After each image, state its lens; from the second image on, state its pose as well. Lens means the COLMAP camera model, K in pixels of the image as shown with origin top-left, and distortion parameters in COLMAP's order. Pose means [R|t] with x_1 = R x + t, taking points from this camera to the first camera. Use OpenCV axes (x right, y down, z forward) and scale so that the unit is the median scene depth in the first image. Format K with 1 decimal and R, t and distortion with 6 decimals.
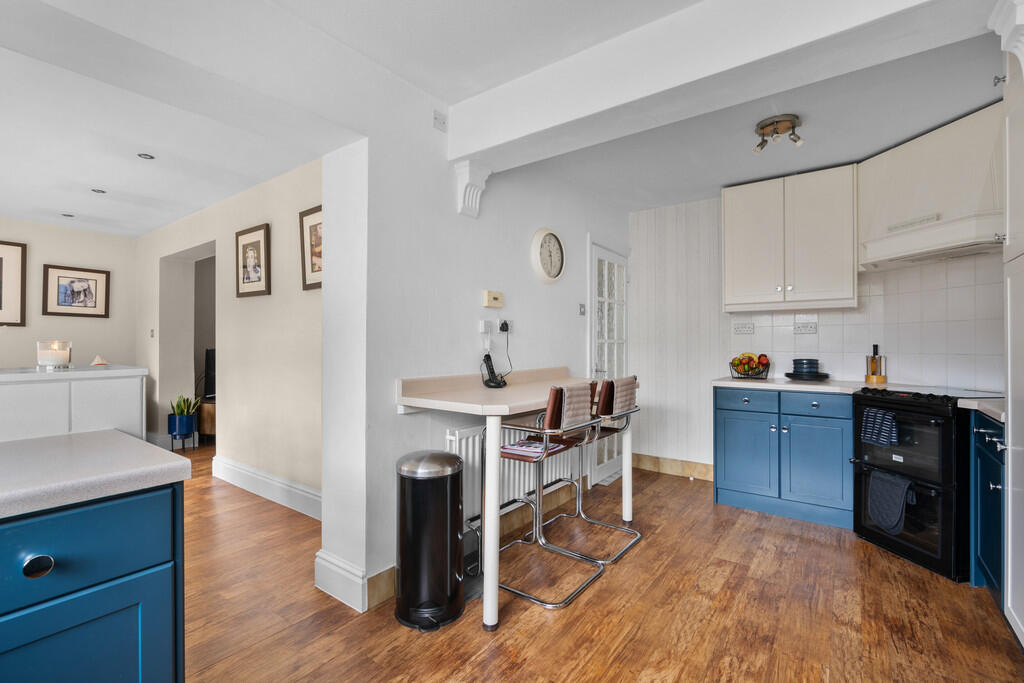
lens RADIAL K [[460.6, 0, 507.6], [0, 460.6, 342.7], [0, 0, 1]] dist [-0.003952, 0.000082]
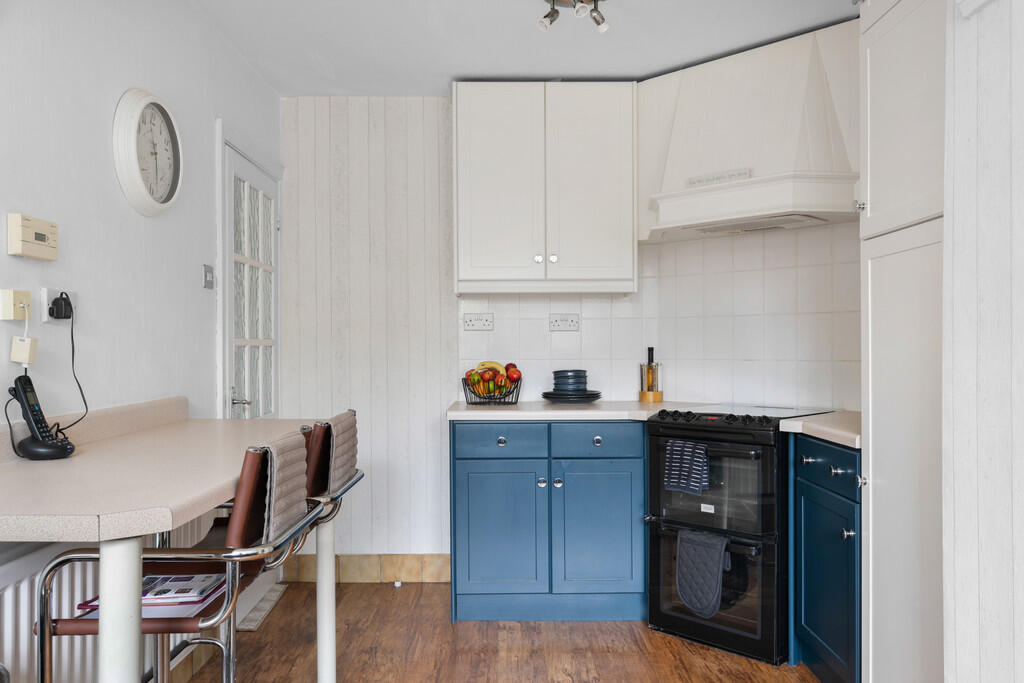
lens RADIAL K [[796.2, 0, 511.8], [0, 796.2, 350.9], [0, 0, 1]] dist [-0.001368, -0.000592]
pose [[0.795504, -0.006261, 0.605916, -0.111853], [0.001636, 0.999965, 0.008185, -0.000676], [-0.605947, -0.005520, 0.795486, 0.180818]]
